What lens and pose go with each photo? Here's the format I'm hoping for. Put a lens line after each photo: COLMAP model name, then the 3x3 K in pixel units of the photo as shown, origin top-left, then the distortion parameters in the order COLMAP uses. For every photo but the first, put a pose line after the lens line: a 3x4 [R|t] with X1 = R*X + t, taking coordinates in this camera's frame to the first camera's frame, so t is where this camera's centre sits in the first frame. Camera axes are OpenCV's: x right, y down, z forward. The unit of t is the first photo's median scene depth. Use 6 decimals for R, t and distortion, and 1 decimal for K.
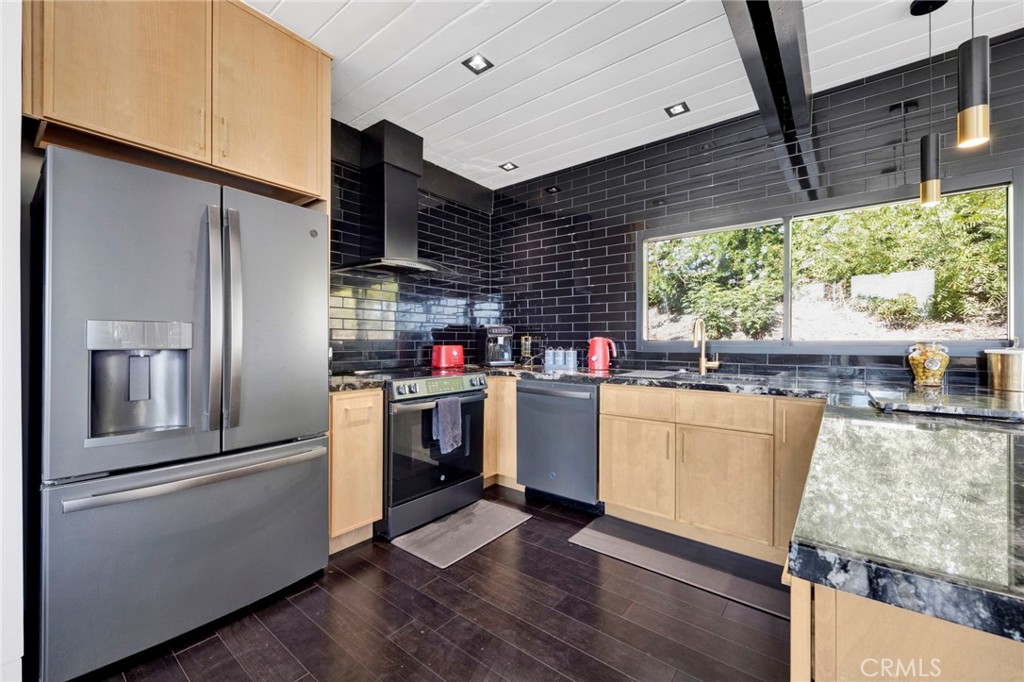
lens RADIAL K [[399.7, 0, 516.3], [0, 399.7, 338.2], [0, 0, 1]] dist [0.002721, -0.000415]
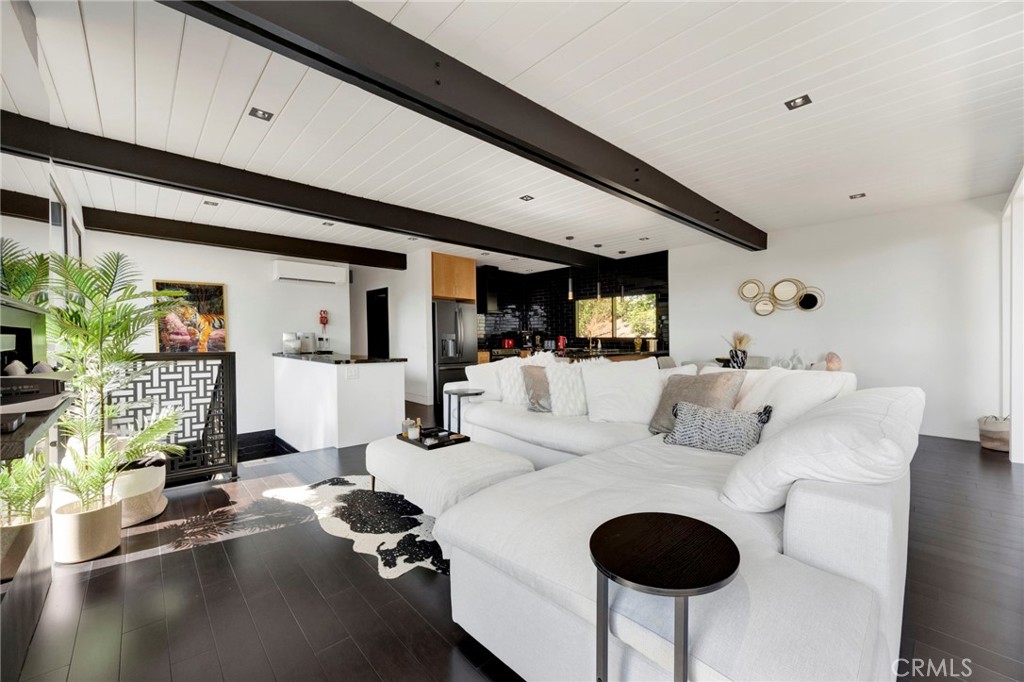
lens RADIAL K [[399.7, 0, 515.9], [0, 399.7, 351.7], [0, 0, 1]] dist [0.002721, -0.000415]
pose [[0.987320, 0.000421, -0.158744, 0.370048], [0.006013, 0.999180, 0.040050, -0.008780], [0.158630, -0.040497, 0.986507, -1.957816]]
